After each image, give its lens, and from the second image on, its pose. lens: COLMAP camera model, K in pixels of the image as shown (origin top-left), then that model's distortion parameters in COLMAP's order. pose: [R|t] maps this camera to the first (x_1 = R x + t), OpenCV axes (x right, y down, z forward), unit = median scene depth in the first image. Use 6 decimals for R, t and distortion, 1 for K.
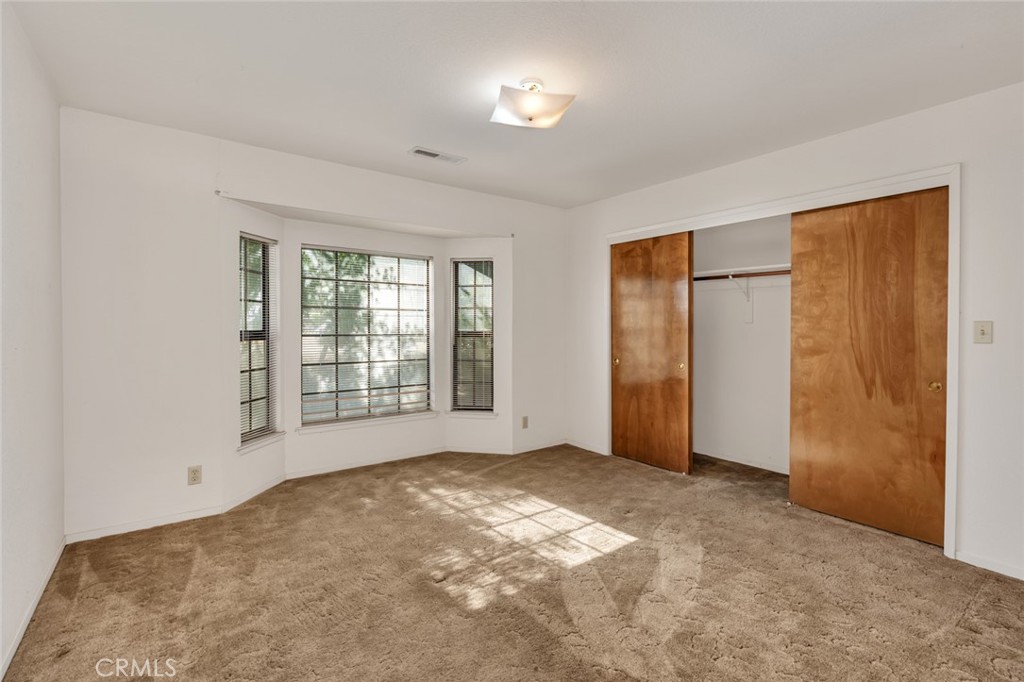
lens RADIAL K [[466.7, 0, 514.9], [0, 466.7, 328.4], [0, 0, 1]] dist [-0.000861, 0.000538]
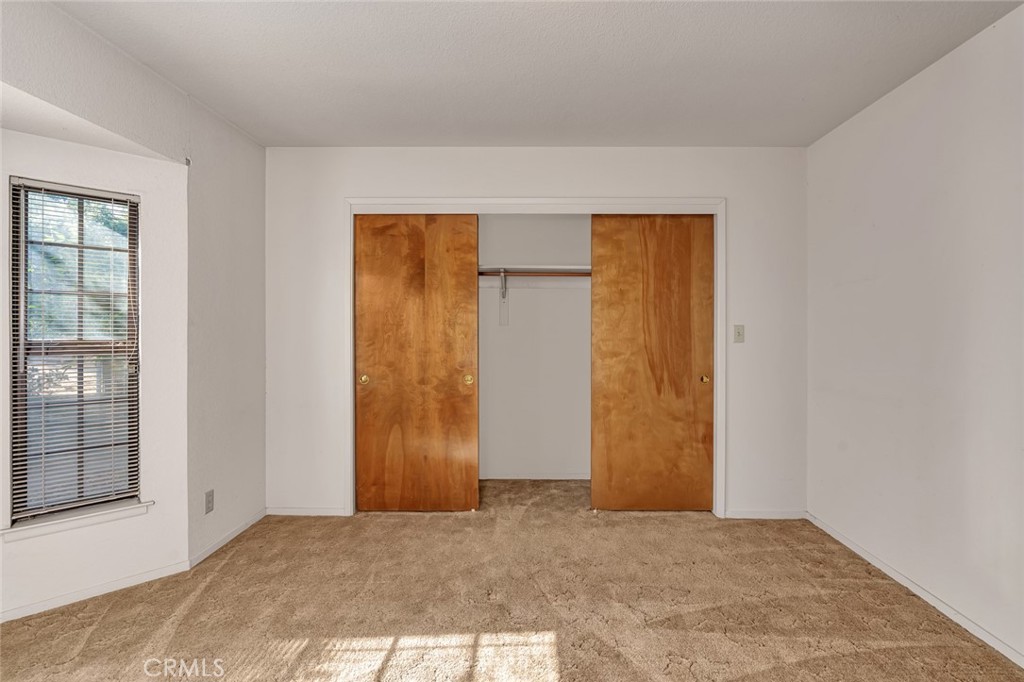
lens RADIAL K [[466.7, 0, 514.9], [0, 466.7, 328.4], [0, 0, 1]] dist [-0.000861, 0.000538]
pose [[0.609141, -0.003545, 0.793054, -0.286837], [0.005525, 0.999985, 0.000226, -0.008076], [-0.793043, 0.004244, 0.609151, 0.531147]]
